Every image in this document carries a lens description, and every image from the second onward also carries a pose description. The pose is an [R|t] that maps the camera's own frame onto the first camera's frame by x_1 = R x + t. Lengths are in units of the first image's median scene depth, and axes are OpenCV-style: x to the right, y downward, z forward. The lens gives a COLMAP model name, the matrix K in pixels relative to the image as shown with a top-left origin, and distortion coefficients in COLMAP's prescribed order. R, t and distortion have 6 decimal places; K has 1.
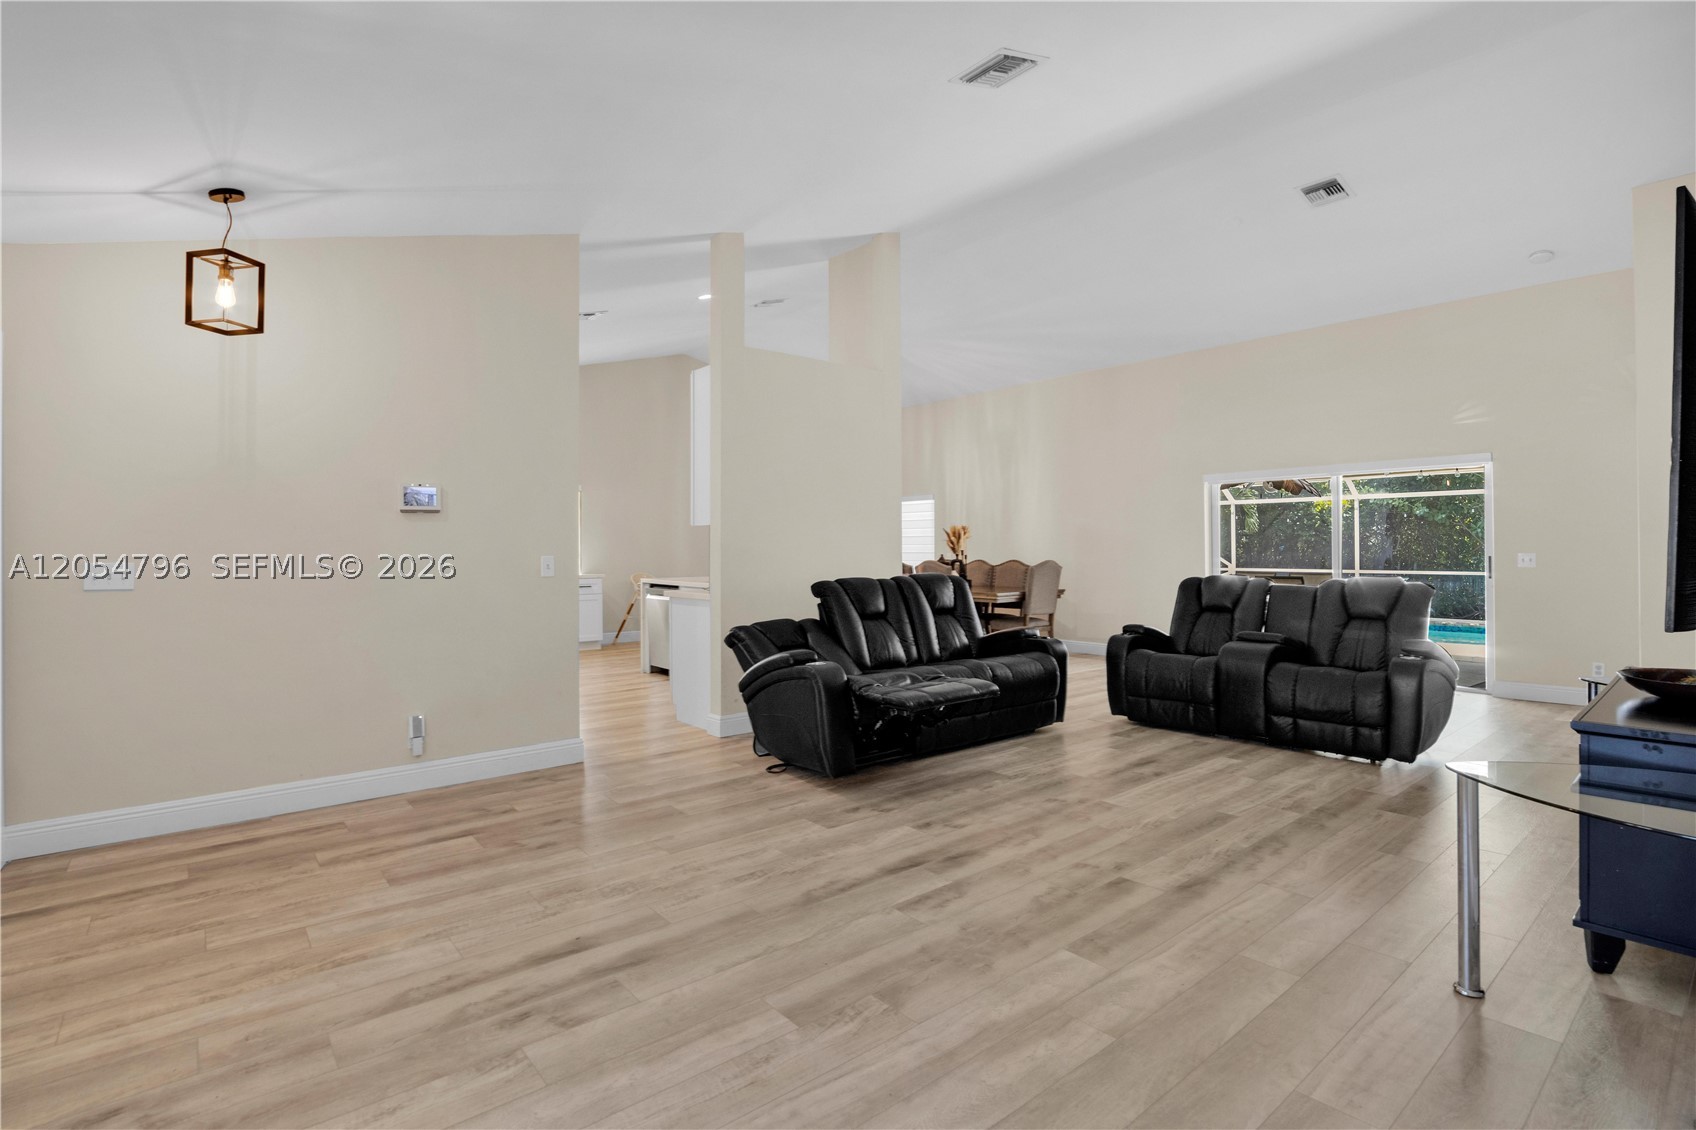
lens RADIAL K [[816.1, 0, 851.0], [0, 816.1, 566.6], [0, 0, 1]] dist [-0.034098, 0.003883]
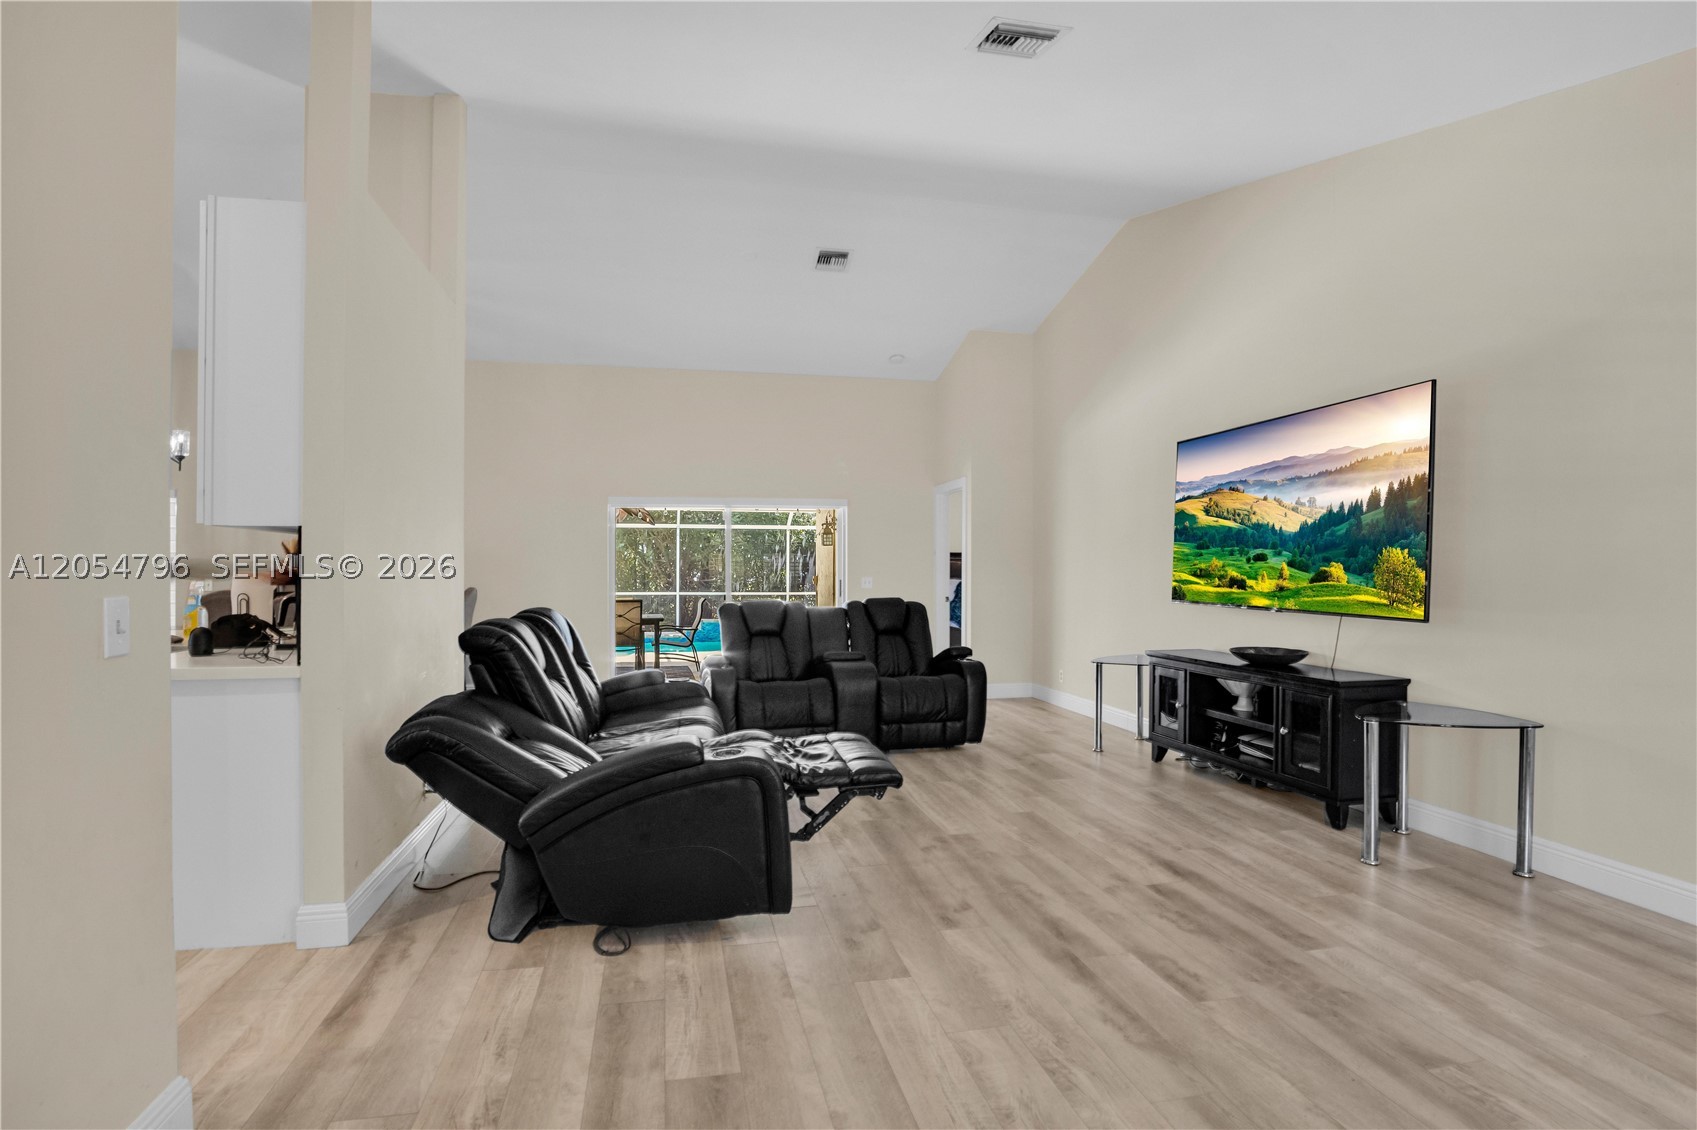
lens RADIAL K [[816.6, 0, 851.2], [0, 816.6, 563.6], [0, 0, 1]] dist [-0.034098, 0.003883]
pose [[0.464001, 0.017420, 0.885663, -0.725185], [0.015330, 0.999499, -0.027690, -0.006205], [-0.885702, 0.026425, 0.463502, 0.792781]]
